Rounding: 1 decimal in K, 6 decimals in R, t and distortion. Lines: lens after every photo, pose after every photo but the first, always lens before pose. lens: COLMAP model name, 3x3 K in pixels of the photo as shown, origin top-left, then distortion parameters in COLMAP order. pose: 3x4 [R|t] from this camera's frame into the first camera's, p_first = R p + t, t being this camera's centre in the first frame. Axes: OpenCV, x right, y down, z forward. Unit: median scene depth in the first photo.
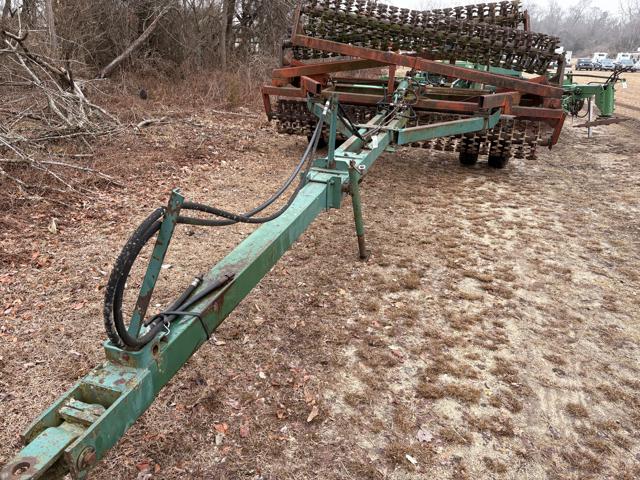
lens RADIAL K [[491.2, 0, 321.1], [0, 491.2, 240.0], [0, 0, 1]] dist [0.034249, -0.040980]
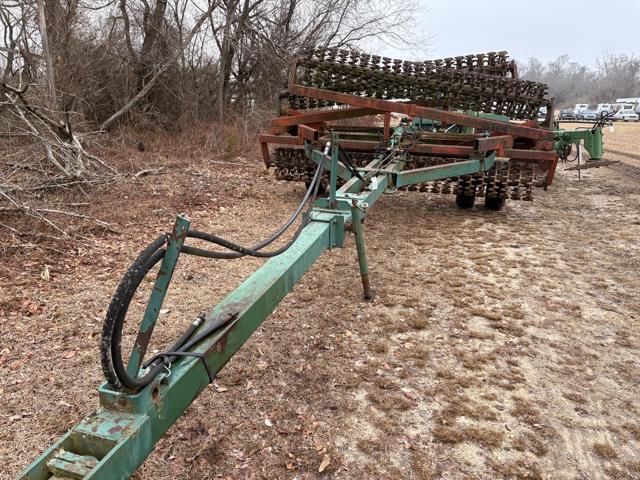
lens RADIAL K [[489.9, 0, 327.7], [0, 489.9, 238.0], [0, 0, 1]] dist [0.034772, -0.043780]
pose [[0.999534, -0.019183, 0.023744, -0.015760], [0.021629, 0.993971, -0.107488, 0.021255], [-0.021539, 0.107952, 0.993923, 0.025933]]
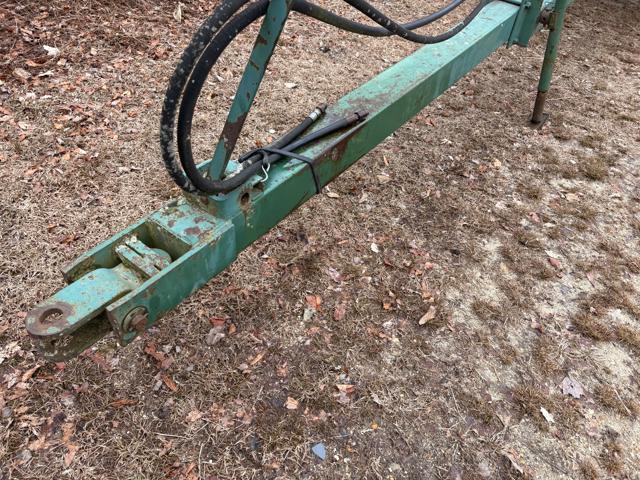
lens RADIAL K [[480.3, 0, 318.1], [0, 480.3, 241.2], [0, 0, 1]] dist [0.043333, -0.045026]
pose [[0.945852, 0.255381, -0.200360, -0.037146], [-0.176365, 0.922525, 0.343284, 0.007964], [0.272506, -0.289359, 0.917612, 0.183473]]
